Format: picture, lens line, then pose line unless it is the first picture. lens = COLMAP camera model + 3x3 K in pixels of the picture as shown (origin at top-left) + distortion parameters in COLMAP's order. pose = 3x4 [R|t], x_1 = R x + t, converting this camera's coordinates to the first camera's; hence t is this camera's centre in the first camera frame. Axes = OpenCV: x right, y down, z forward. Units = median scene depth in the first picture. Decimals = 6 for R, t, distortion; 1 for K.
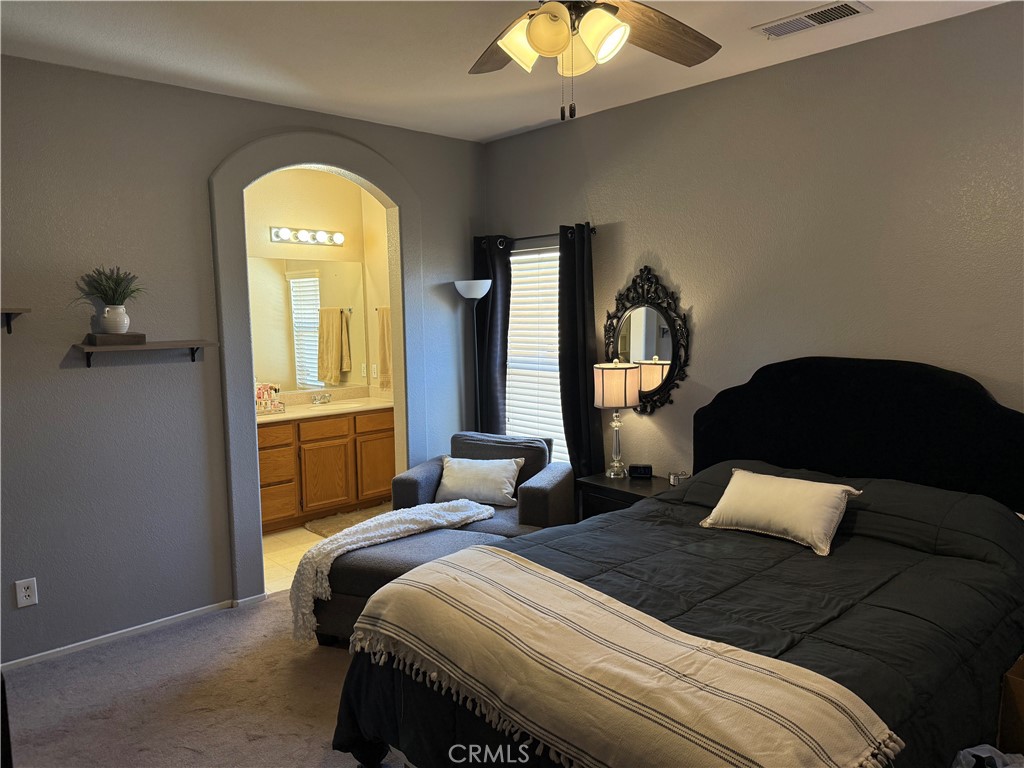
lens RADIAL K [[713.3, 0, 512.0], [0, 713.3, 384.0], [0, 0, 1]] dist [0.158713, -0.237437]
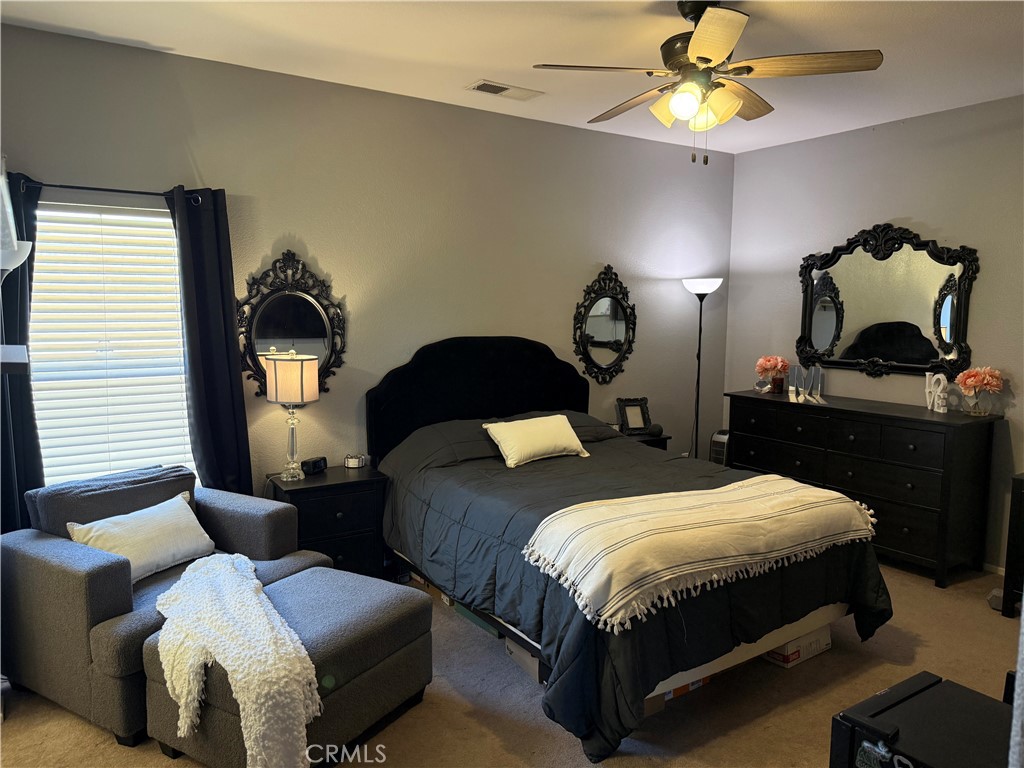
lens RADIAL K [[713.3, 0, 512.0], [0, 713.3, 384.0], [0, 0, 1]] dist [0.158713, -0.237437]
pose [[0.152159, -0.093199, 0.983952, -0.746205], [0.095089, 0.992306, 0.079286, -0.039578], [-0.983771, 0.081499, 0.159850, 0.599005]]
